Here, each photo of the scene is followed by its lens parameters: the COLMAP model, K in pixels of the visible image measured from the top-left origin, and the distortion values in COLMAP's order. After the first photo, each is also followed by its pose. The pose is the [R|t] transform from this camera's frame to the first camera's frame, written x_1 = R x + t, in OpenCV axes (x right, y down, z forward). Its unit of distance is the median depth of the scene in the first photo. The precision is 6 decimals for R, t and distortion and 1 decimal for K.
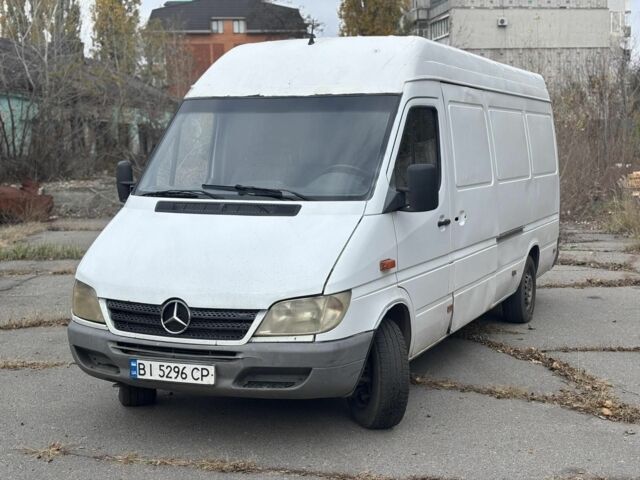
lens RADIAL K [[981.1, 0, 320.0], [0, 981.1, 240.0], [0, 0, 1]] dist [0.120751, -0.097626]
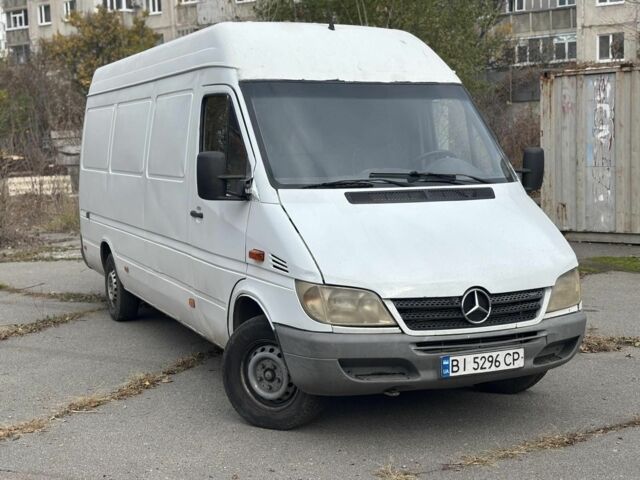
lens RADIAL K [[935.9, 0, 320.0], [0, 935.9, 240.0], [0, 0, 1]] dist [0.194765, -0.006503]
pose [[0.686250, -0.080577, 0.722889, -0.917076], [0.076263, 0.996338, 0.038660, -0.034565], [-0.723357, 0.028599, 0.689882, 0.466743]]
